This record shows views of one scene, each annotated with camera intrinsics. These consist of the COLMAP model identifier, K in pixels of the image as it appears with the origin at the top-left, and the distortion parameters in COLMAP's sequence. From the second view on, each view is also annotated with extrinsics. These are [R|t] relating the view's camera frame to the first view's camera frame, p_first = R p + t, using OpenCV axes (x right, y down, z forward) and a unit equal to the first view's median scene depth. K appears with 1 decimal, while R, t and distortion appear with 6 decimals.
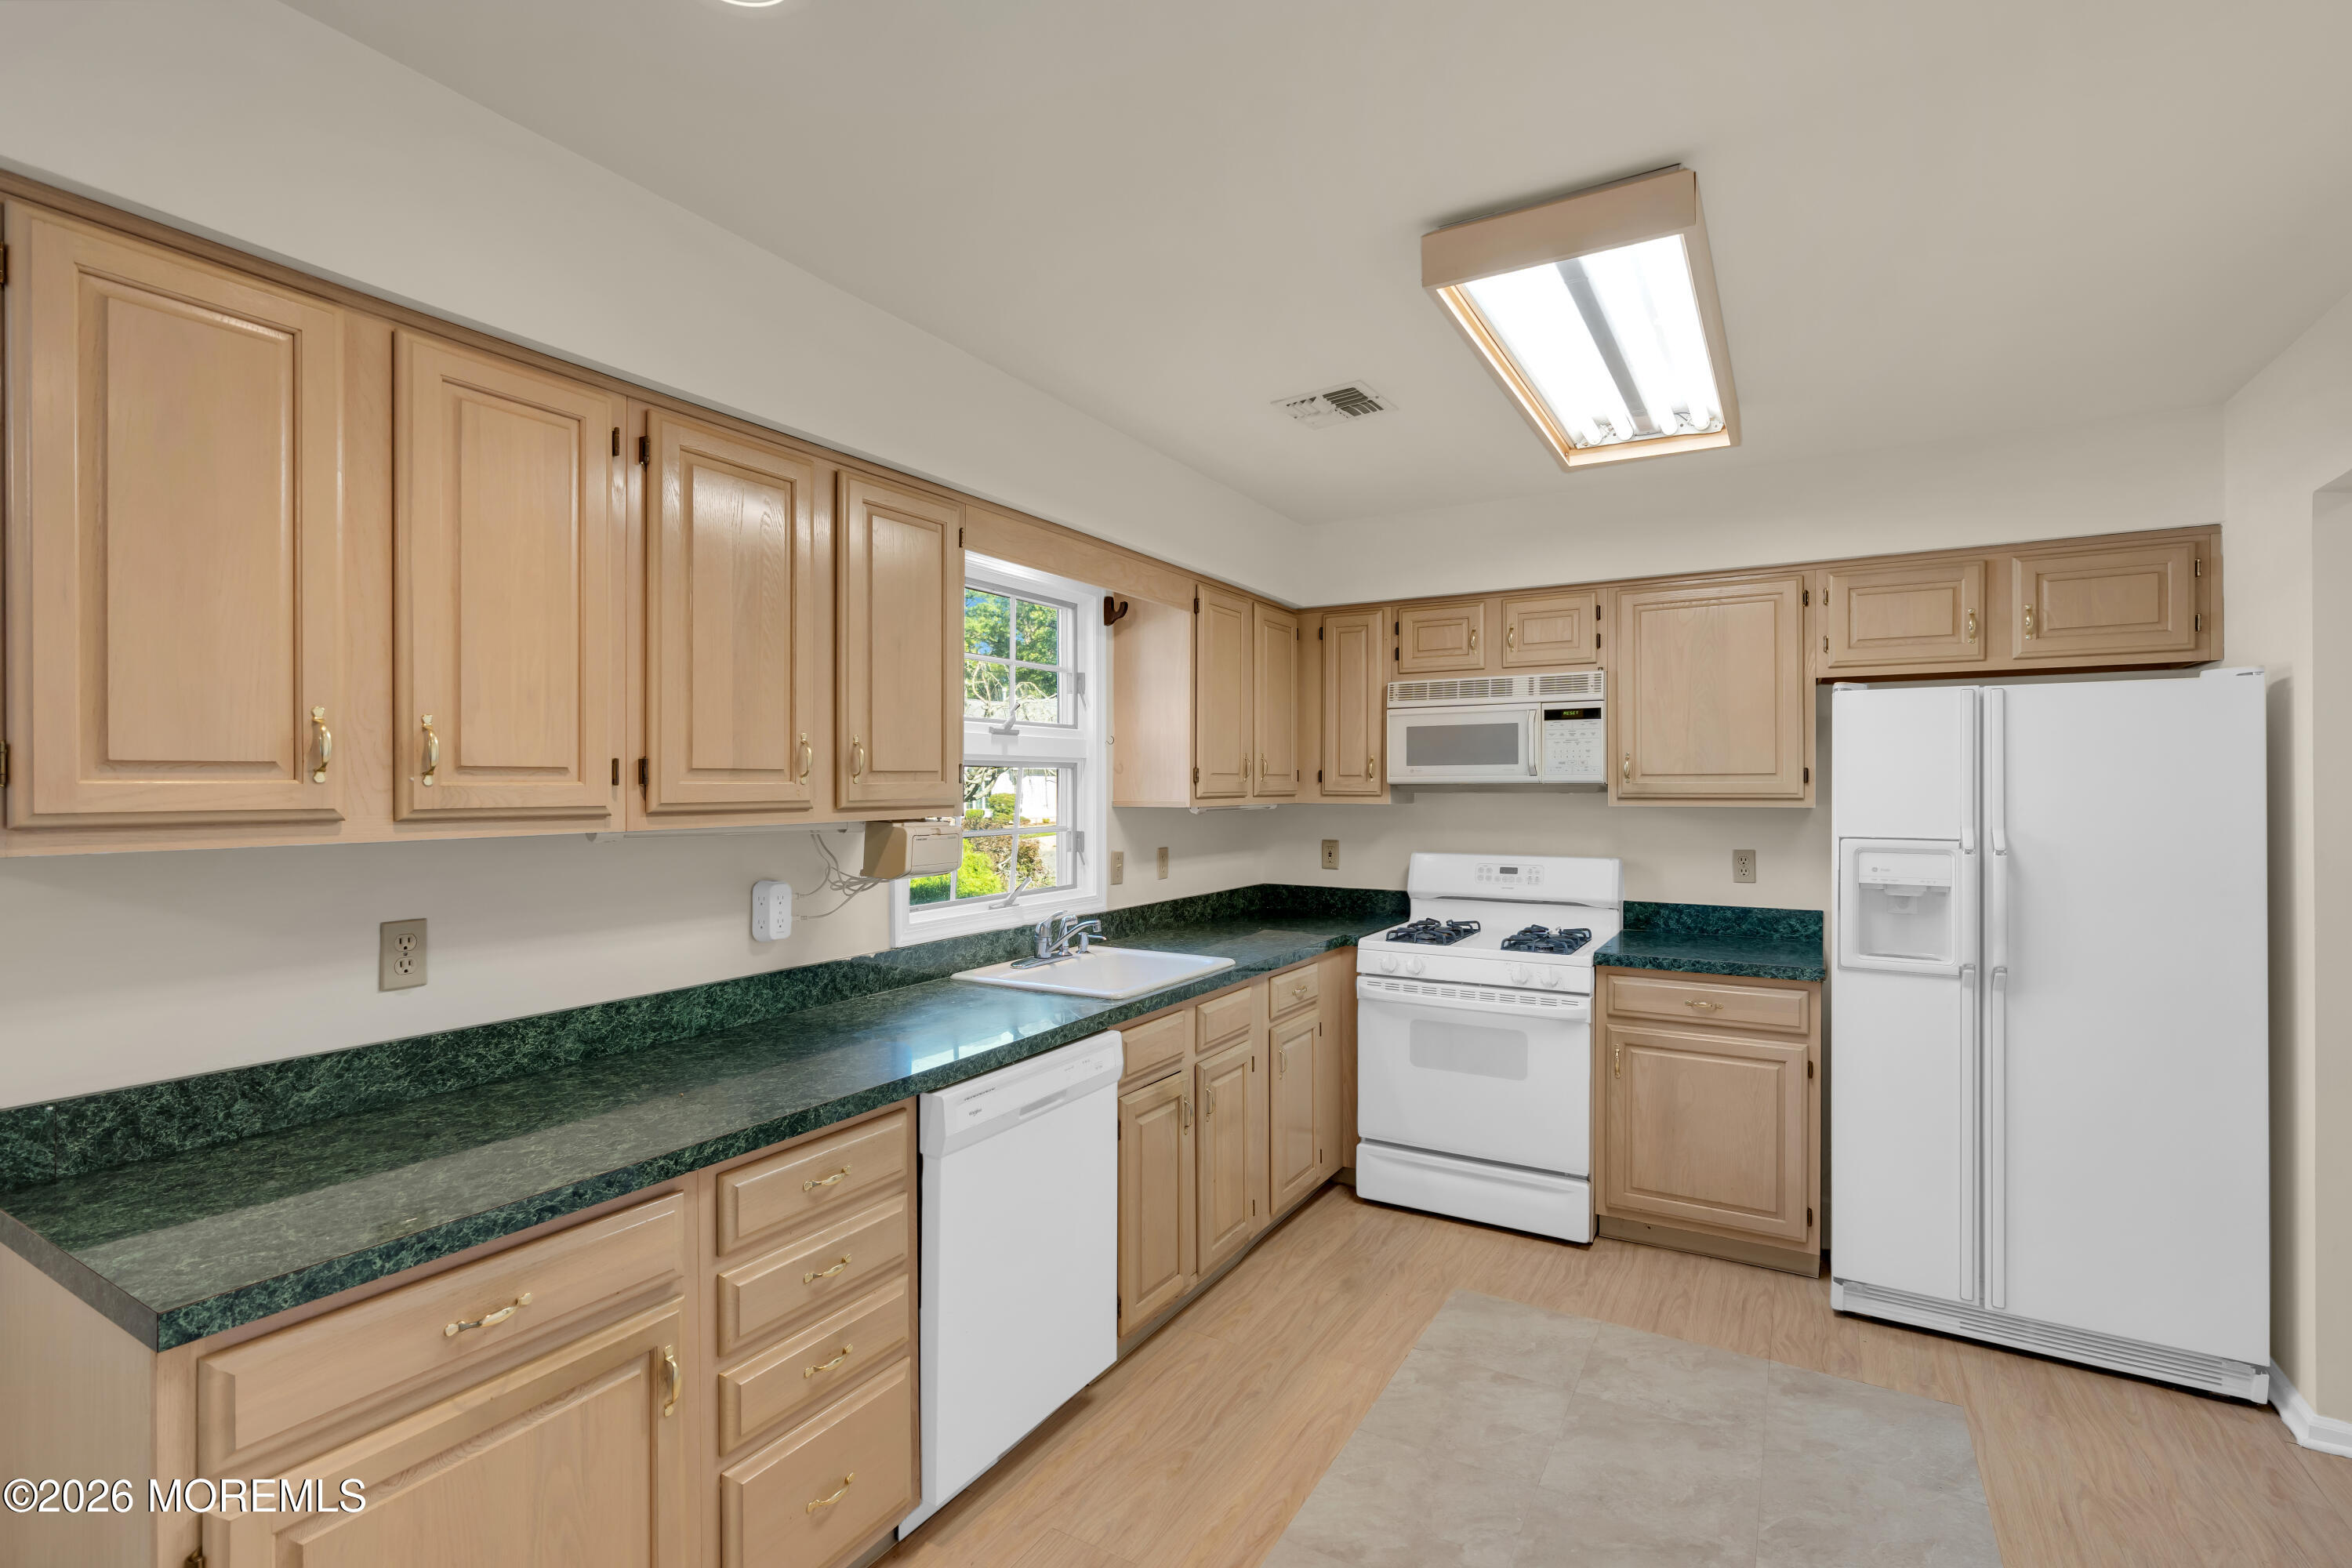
lens RADIAL K [[1073.5, 0, 1185.5], [0, 1073.5, 788.4], [0, 0, 1]] dist [-0.009657, 0.003977]
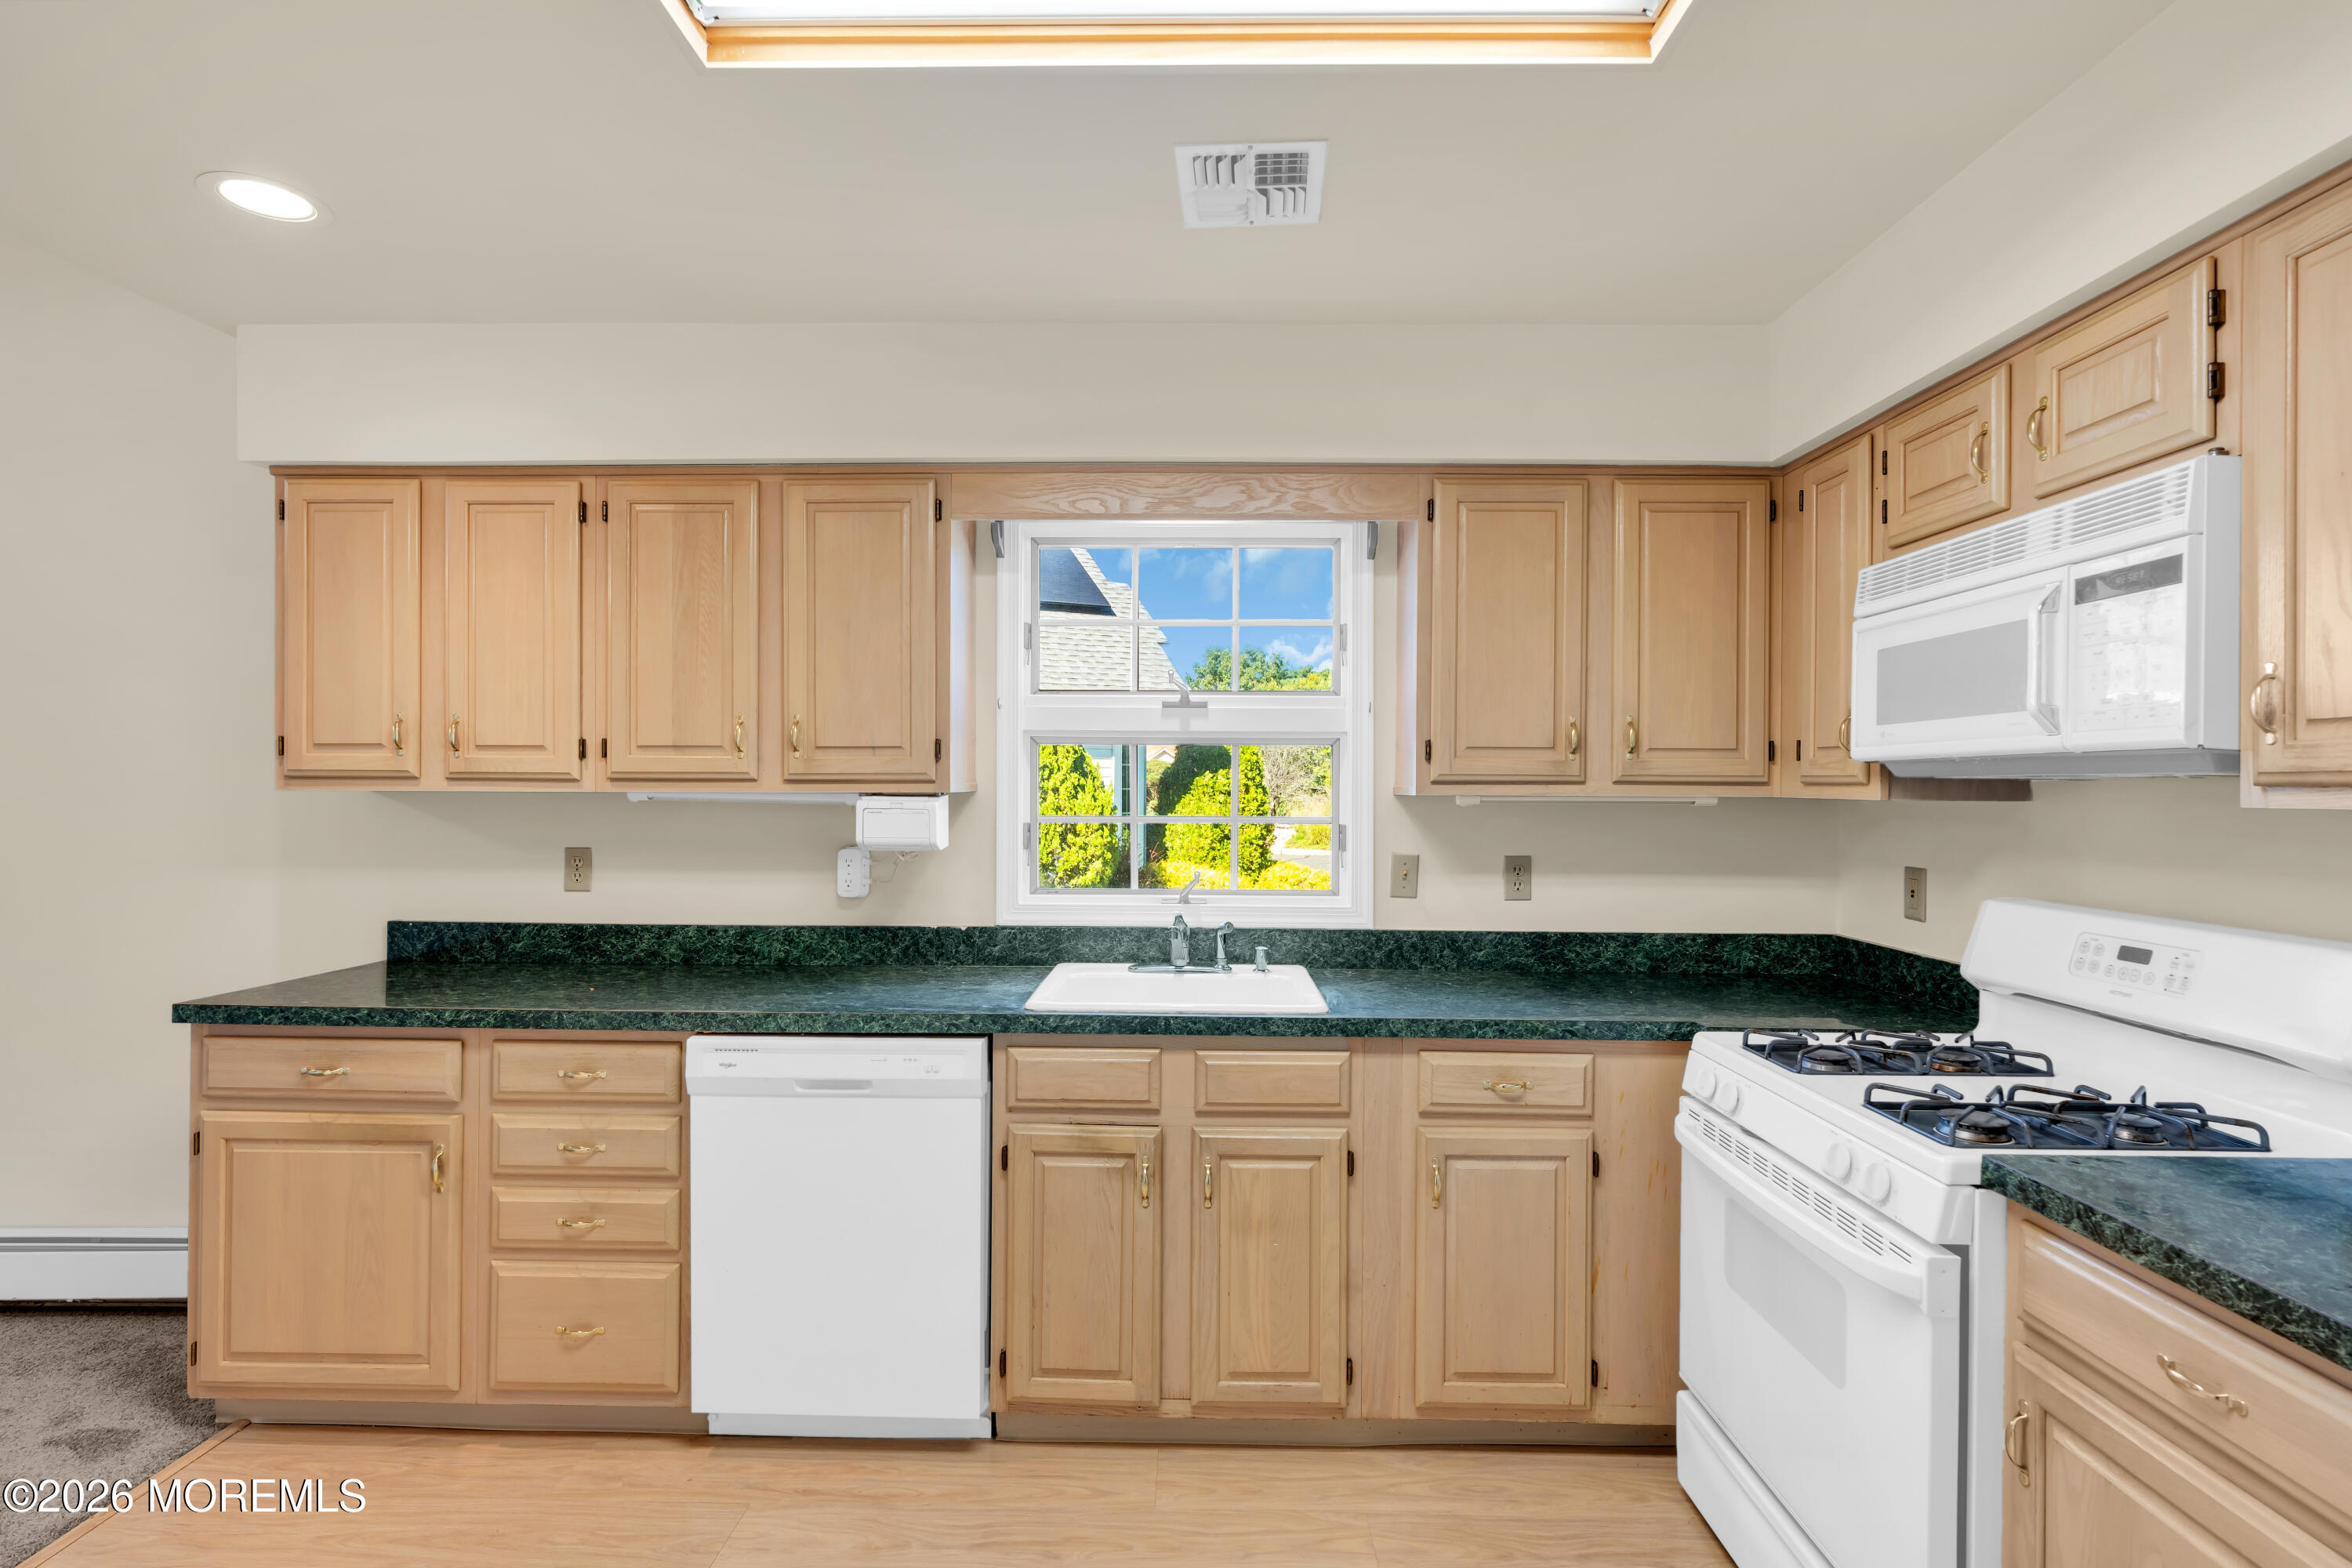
lens RADIAL K [[1142.2, 0, 1184.3], [0, 1142.2, 787.7], [0, 0, 1]] dist [-0.009842, 0.005576]
pose [[0.487467, 0.004817, -0.873128, 0.742022], [-0.010059, 0.999949, -0.000099, 0.017762], [0.873083, 0.008831, 0.487491, 0.623504]]
